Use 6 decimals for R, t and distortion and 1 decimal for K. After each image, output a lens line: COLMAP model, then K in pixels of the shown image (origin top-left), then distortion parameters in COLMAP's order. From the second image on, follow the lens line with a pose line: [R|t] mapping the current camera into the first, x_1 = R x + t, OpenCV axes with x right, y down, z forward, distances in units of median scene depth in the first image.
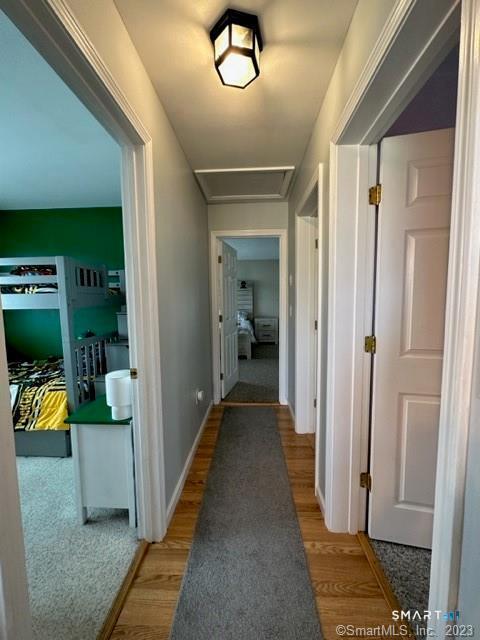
lens RADIAL K [[253.6, 0, 240.0], [0, 253.6, 320.0], [0, 0, 1]] dist [-0.000157, -0.000109]
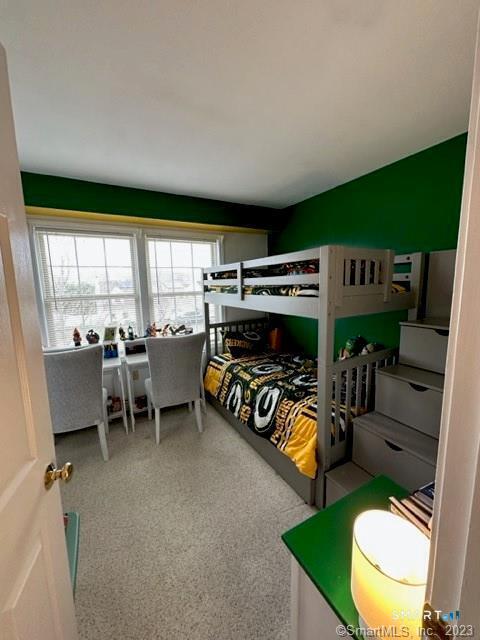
lens RADIAL K [[253.6, 0, 240.0], [0, 253.6, 320.0], [0, 0, 1]] dist [-0.000157, -0.000109]
pose [[0.528332, 0.120118, -0.840498, -0.204061], [-0.056955, 0.992726, 0.106072, -0.102563], [0.847126, -0.008170, 0.531330, 0.398435]]
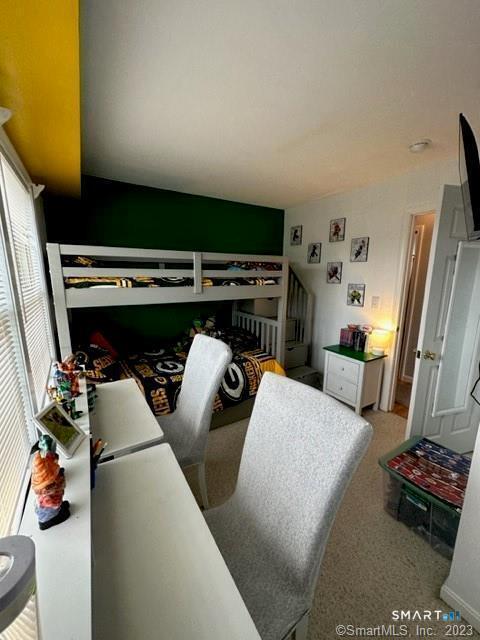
lens RADIAL K [[253.6, 0, 240.0], [0, 253.6, 320.0], [0, 0, 1]] dist [-0.000157, -0.000109]
pose [[0.830559, -0.080061, 0.551147, -1.559163], [0.032344, 0.994877, 0.095776, -0.054967], [-0.555991, -0.061721, 0.828893, 0.021494]]
